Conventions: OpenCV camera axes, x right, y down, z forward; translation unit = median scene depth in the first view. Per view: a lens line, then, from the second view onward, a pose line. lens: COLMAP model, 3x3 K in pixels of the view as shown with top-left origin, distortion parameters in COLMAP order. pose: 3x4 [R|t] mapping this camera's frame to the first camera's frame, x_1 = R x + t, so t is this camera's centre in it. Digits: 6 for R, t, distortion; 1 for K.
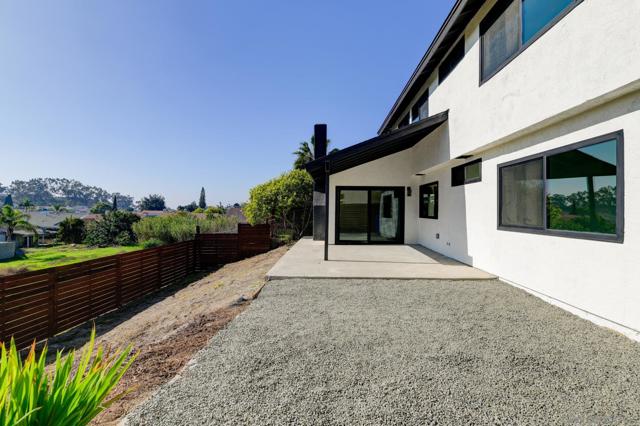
lens RADIAL K [[282.5, 0, 319.1], [0, 282.5, 213.2], [0, 0, 1]] dist [-0.002294, -0.006064]
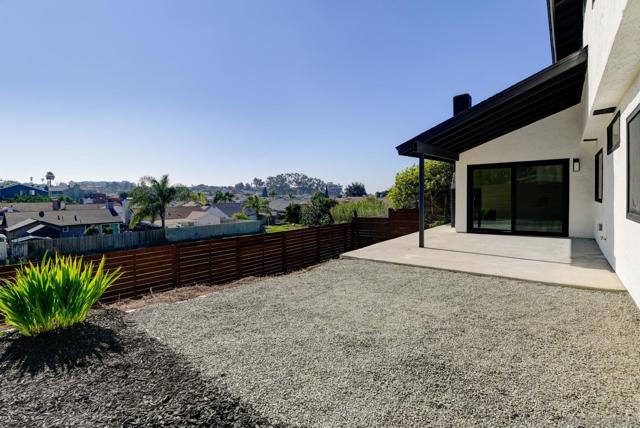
lens RADIAL K [[293.1, 0, 331.9], [0, 293.1, 200.5], [0, 0, 1]] dist [0.000136, -0.004066]
pose [[0.814684, -0.010546, -0.579809, 0.051787], [0.015469, 0.999874, 0.003548, 0.000518], [0.579698, -0.011860, 0.814745, 0.005407]]
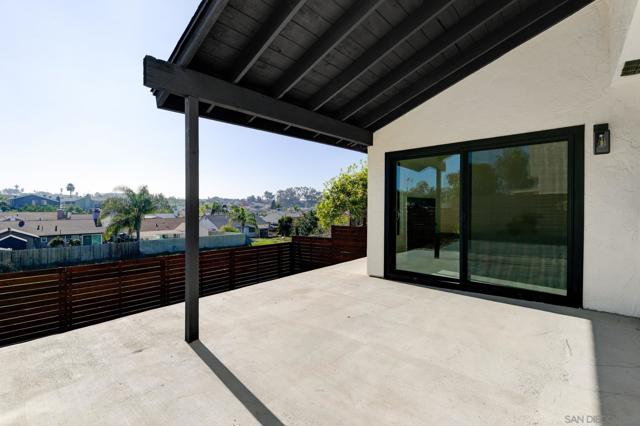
lens RADIAL K [[282.5, 0, 324.7], [0, 282.5, 210.8], [0, 0, 1]] dist [-0.002294, -0.006064]
pose [[0.782976, -0.006535, -0.622018, 0.058190], [0.003648, 0.999976, -0.005915, 0.000529], [0.622041, 0.002362, 0.782981, 0.123363]]
